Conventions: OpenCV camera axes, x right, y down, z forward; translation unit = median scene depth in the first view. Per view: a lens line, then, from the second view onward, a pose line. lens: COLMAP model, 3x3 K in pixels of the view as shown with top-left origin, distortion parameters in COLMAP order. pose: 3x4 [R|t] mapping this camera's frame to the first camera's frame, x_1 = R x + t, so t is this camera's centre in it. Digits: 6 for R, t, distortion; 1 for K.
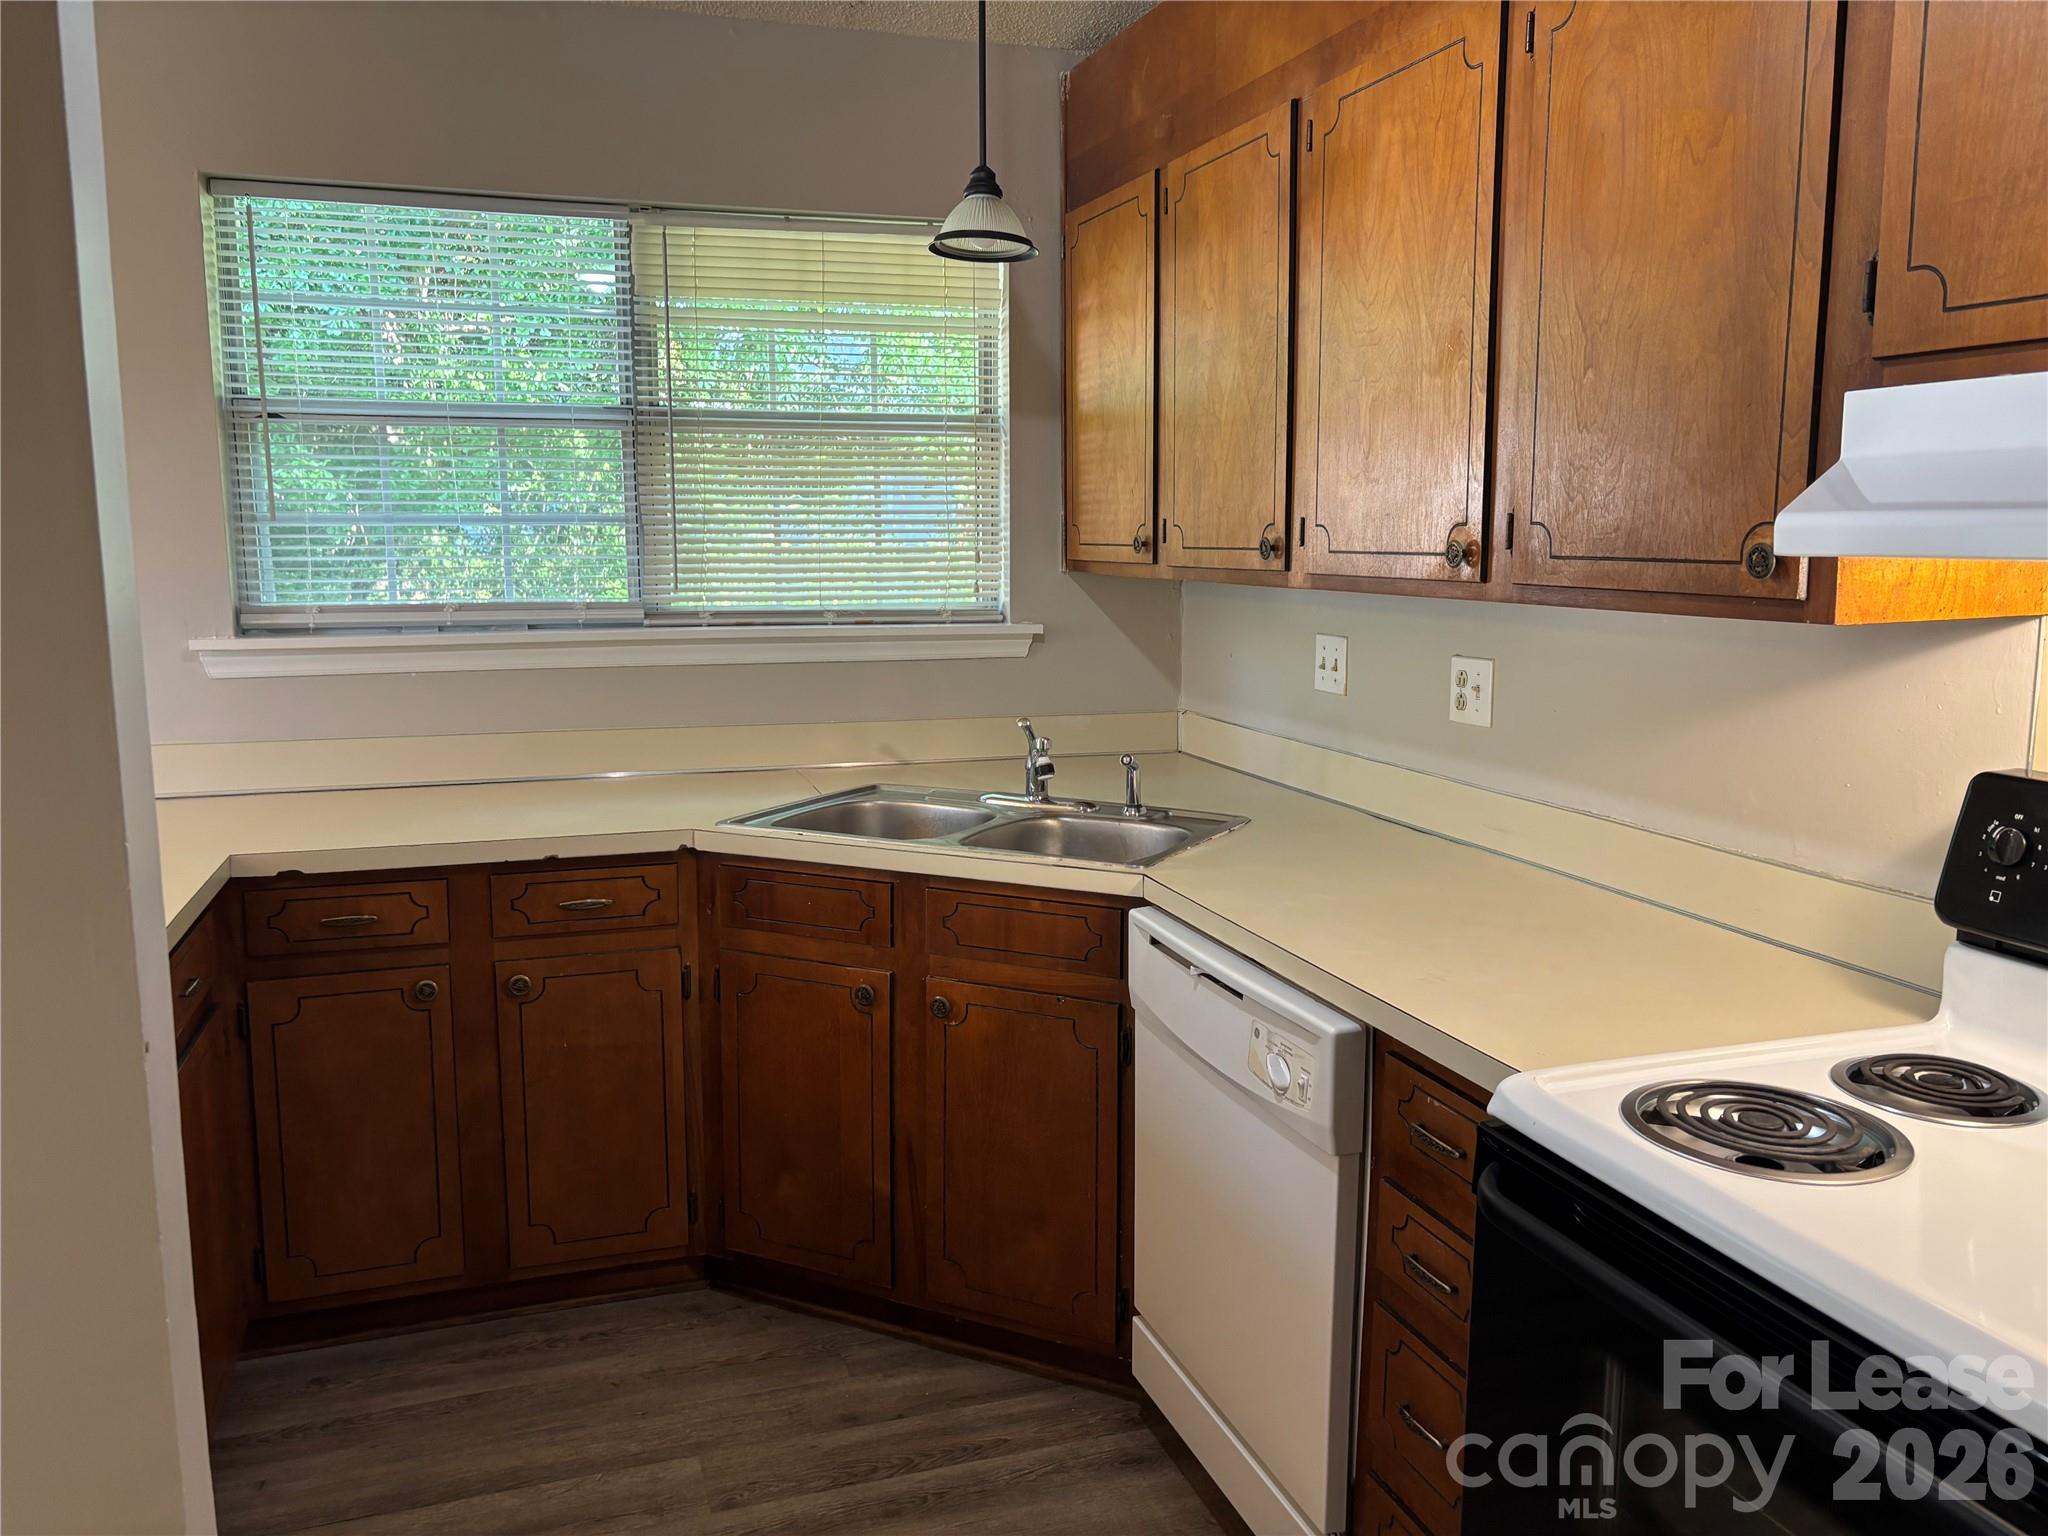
lens RADIAL K [[1549.0, 0, 1019.8], [0, 1549.0, 762.3], [0, 0, 1]] dist [0.024895, -0.019426]
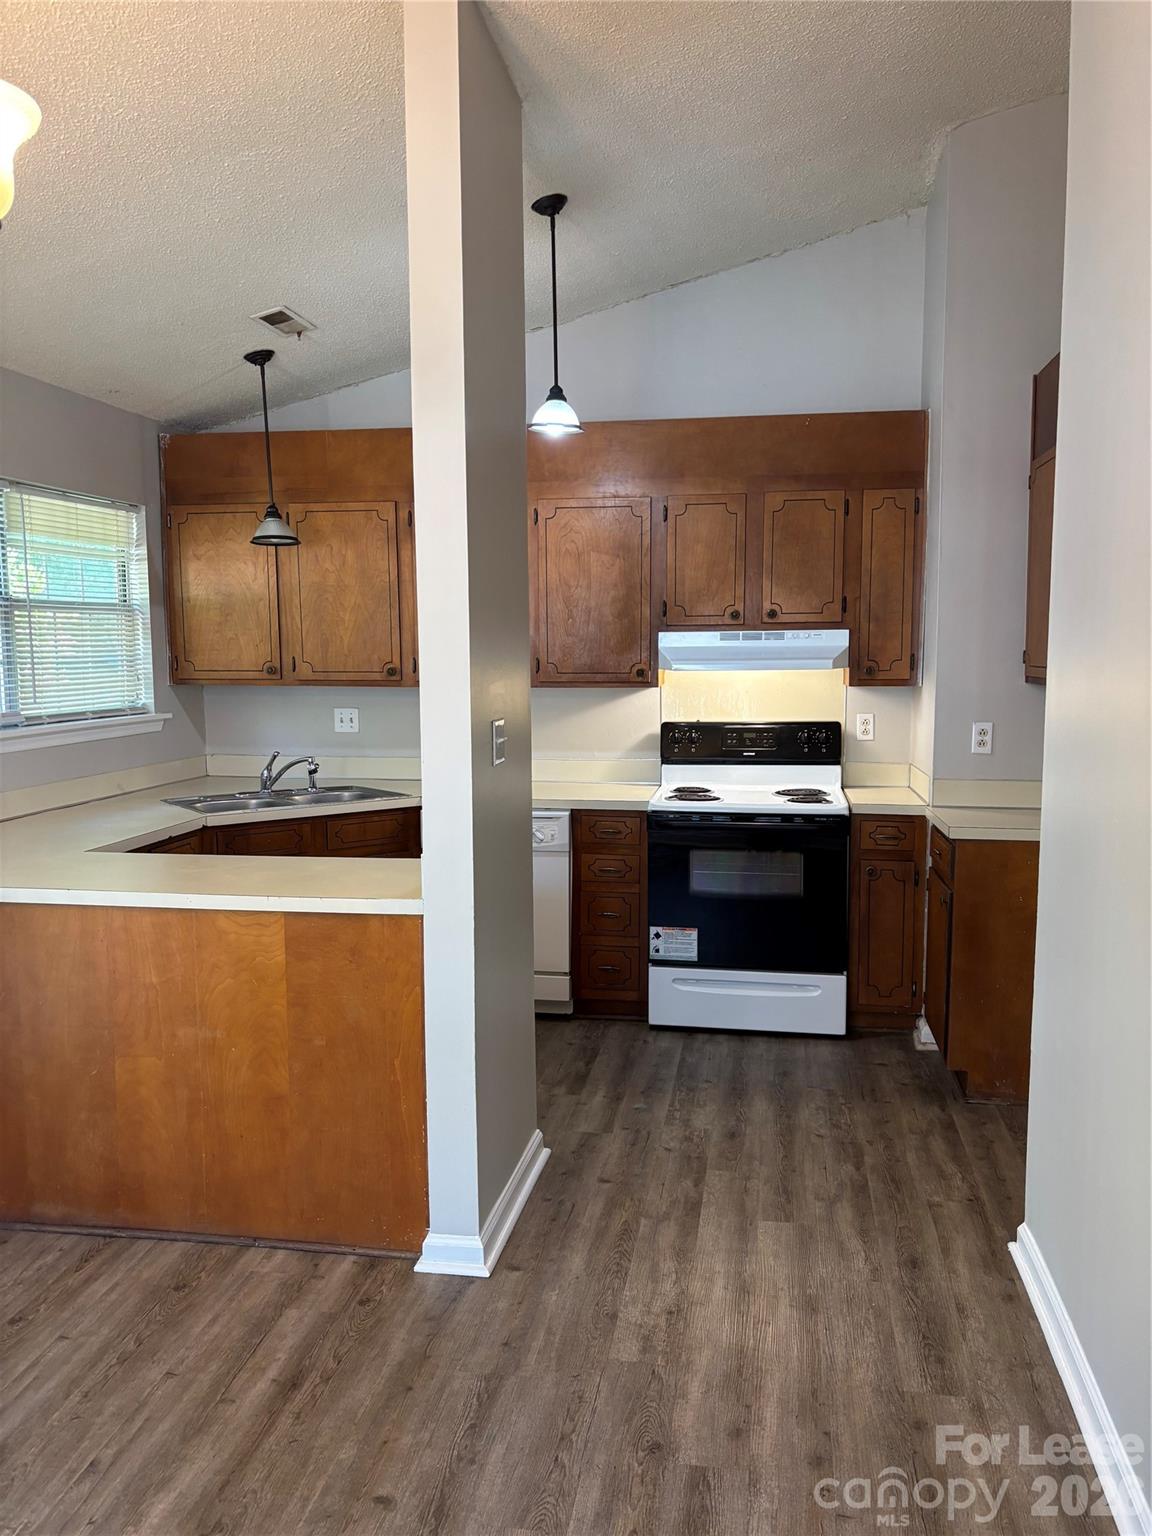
lens RADIAL K [[1161.7, 0, 577.2], [0, 1161.7, 772.1], [0, 0, 1]] dist [0.024895, -0.019426]
pose [[0.470490, -0.099854, 0.876737, -1.080048], [0.133618, 0.990182, 0.041070, -0.009705], [-0.872230, 0.097825, 0.479213, -0.127966]]
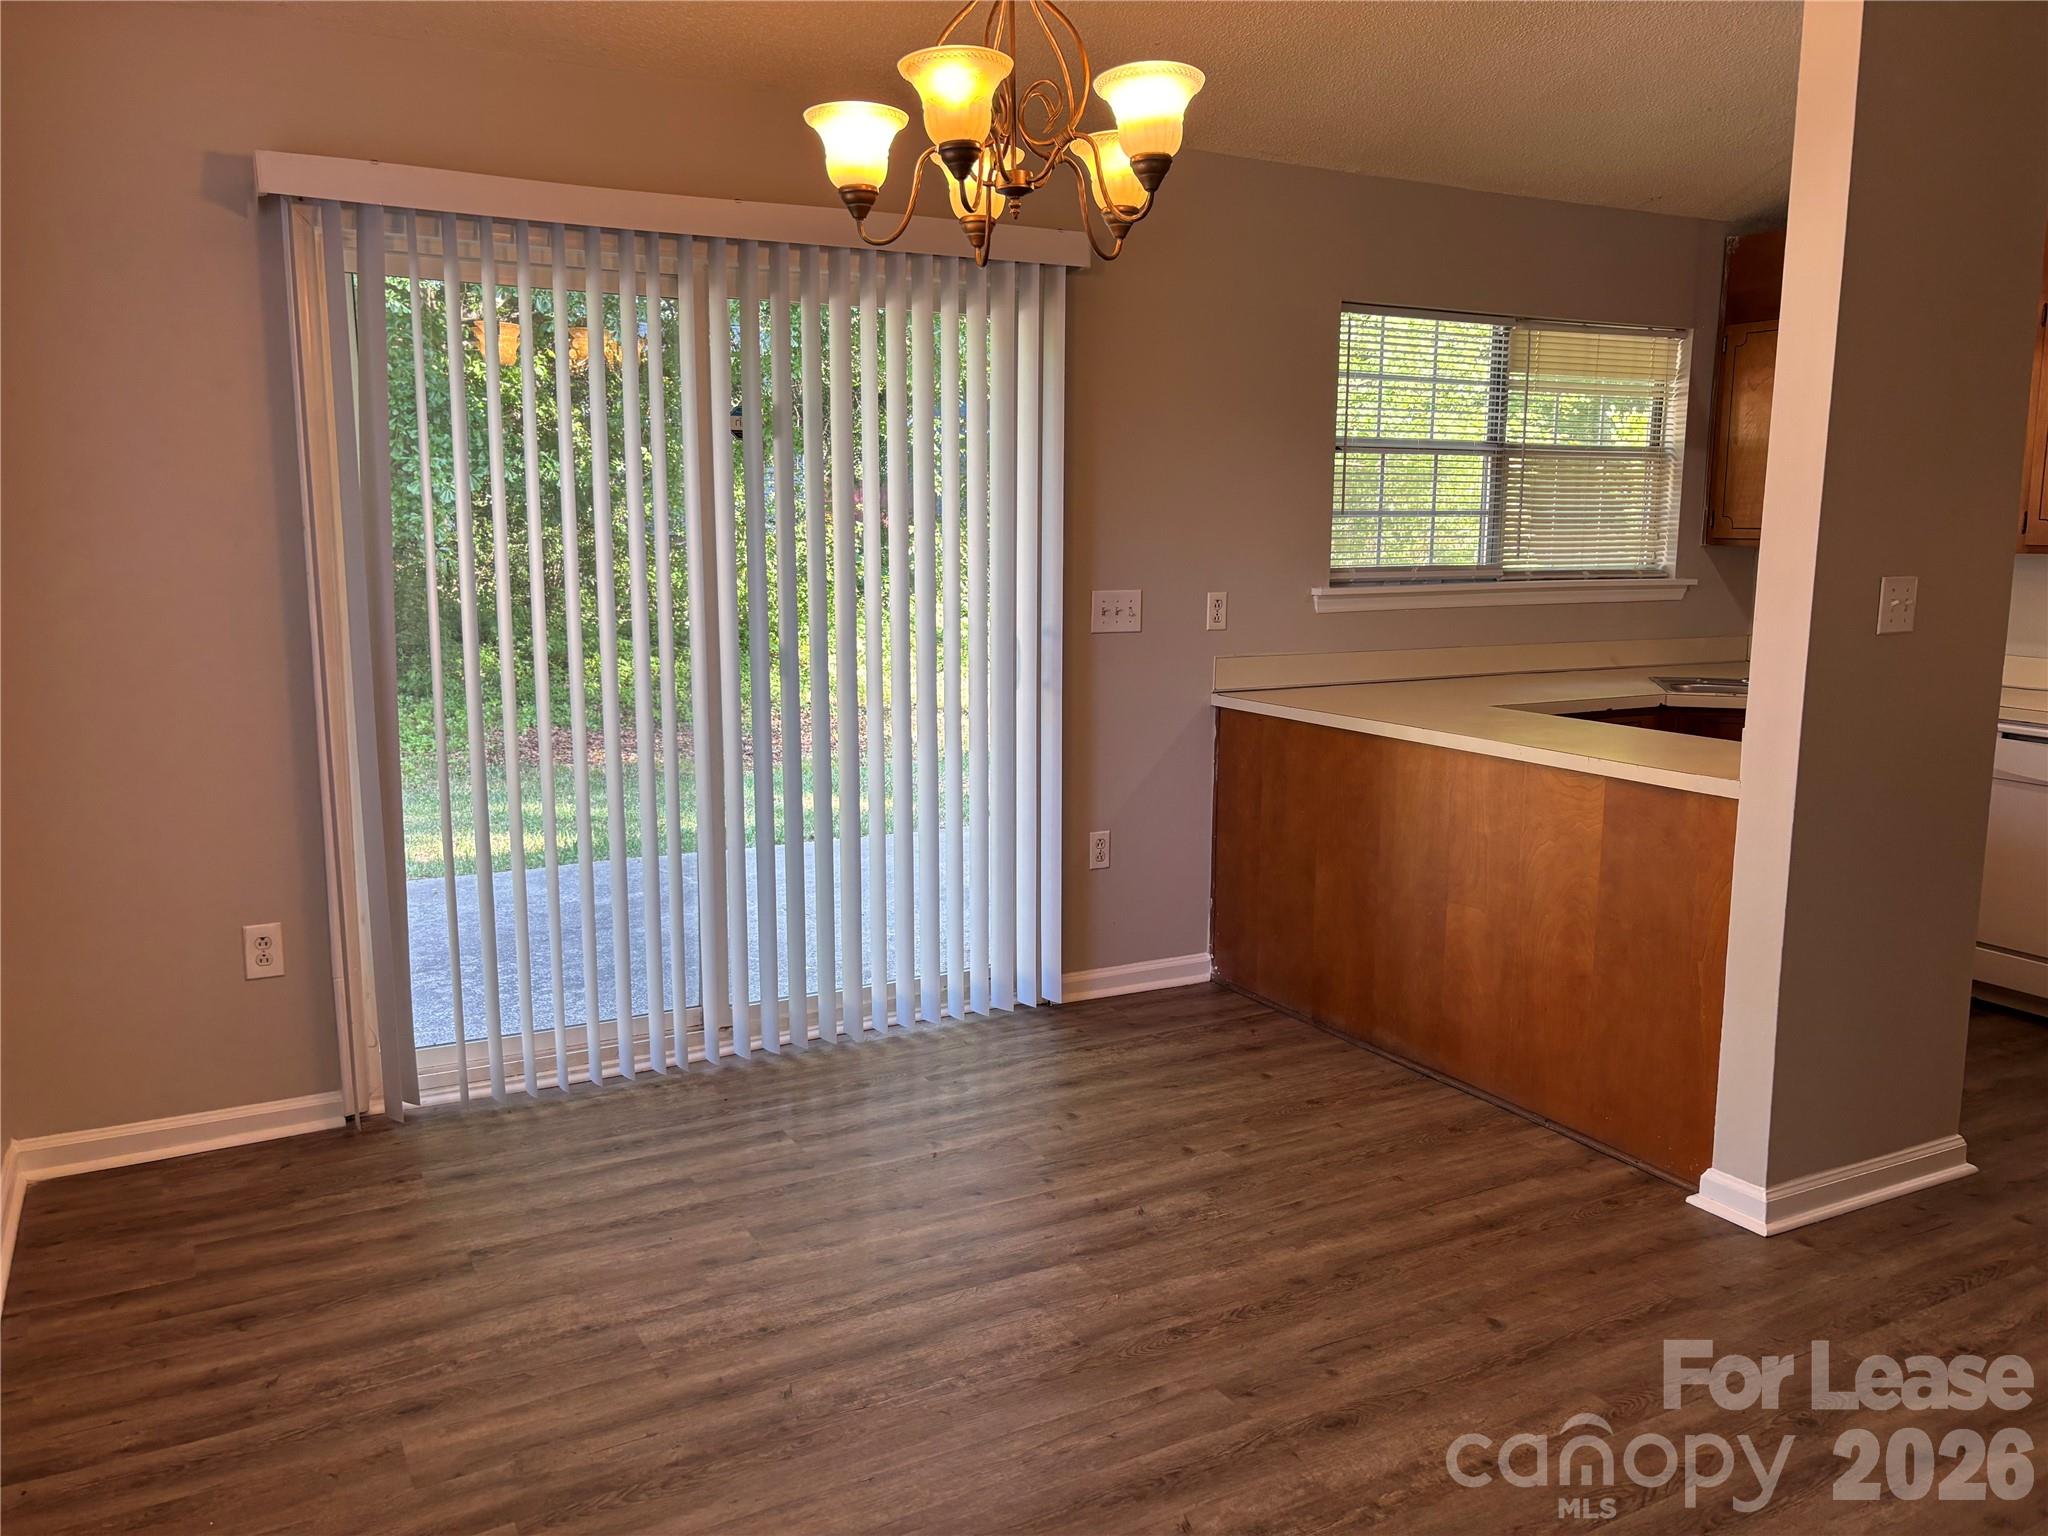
lens RADIAL K [[1555.9, 0, 1018.3], [0, 1555.9, 763.3], [0, 0, 1]] dist [0.005966, -0.000105]
pose [[0.984220, -0.024038, 0.175311, -1.016581], [0.021649, 0.999645, 0.015528, 0.064073], [-0.175622, -0.011488, 0.984391, -0.486486]]
